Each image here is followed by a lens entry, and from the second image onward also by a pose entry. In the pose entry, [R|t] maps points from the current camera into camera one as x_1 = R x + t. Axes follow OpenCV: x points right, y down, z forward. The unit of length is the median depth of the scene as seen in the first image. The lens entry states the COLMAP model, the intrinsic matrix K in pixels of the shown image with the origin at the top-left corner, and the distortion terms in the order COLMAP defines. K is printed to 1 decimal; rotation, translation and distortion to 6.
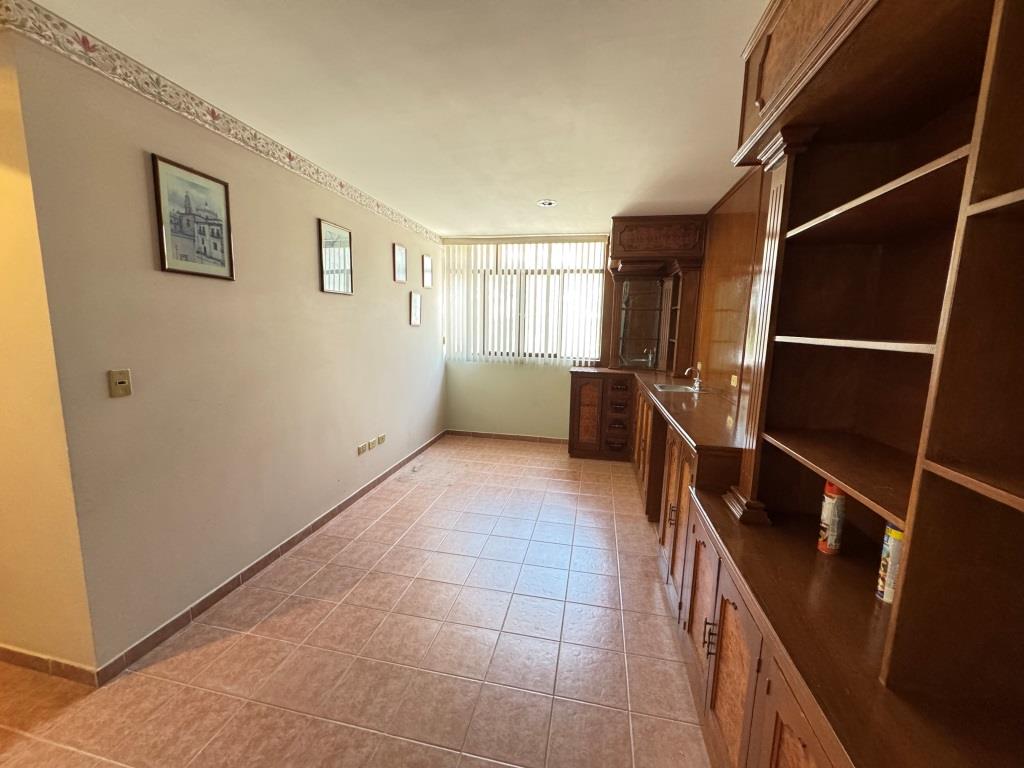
lens RADIAL K [[408.7, 0, 510.2], [0, 408.7, 381.6], [0, 0, 1]] dist [-0.002057, 0.000097]
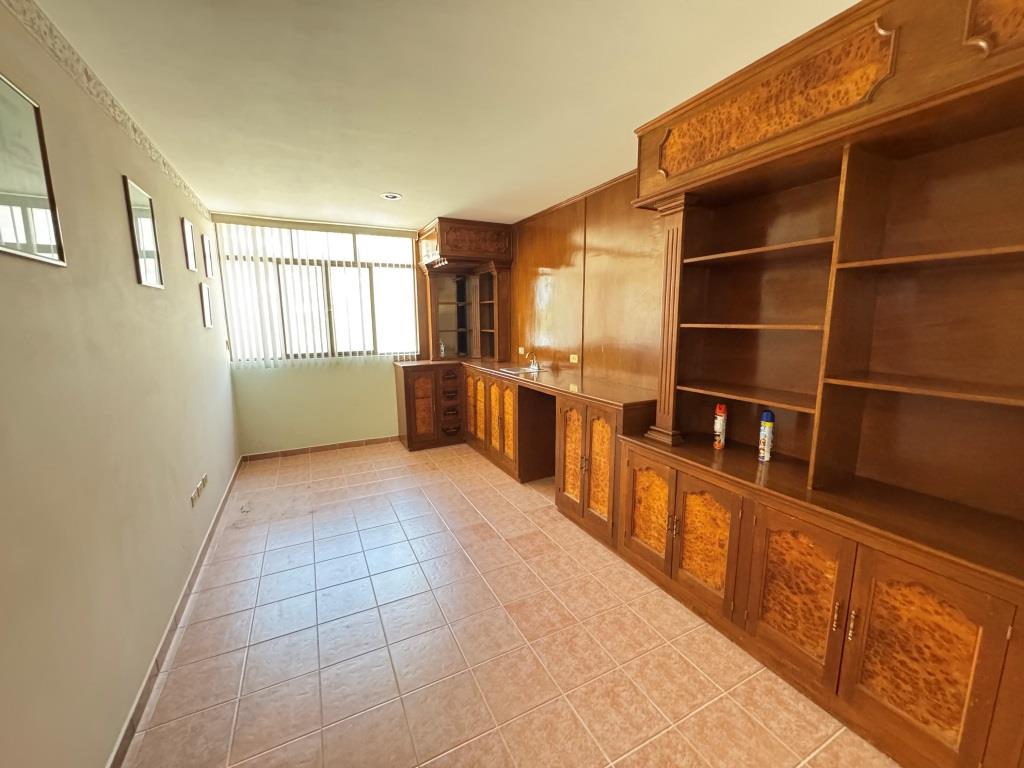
lens RADIAL K [[408.7, 0, 514.3], [0, 408.7, 380.6], [0, 0, 1]] dist [-0.002057, 0.000097]
pose [[0.780474, -0.122930, 0.612983, -0.257950], [0.112292, 0.992097, 0.055984, -0.016496], [-0.615021, 0.025139, 0.788110, 0.047446]]
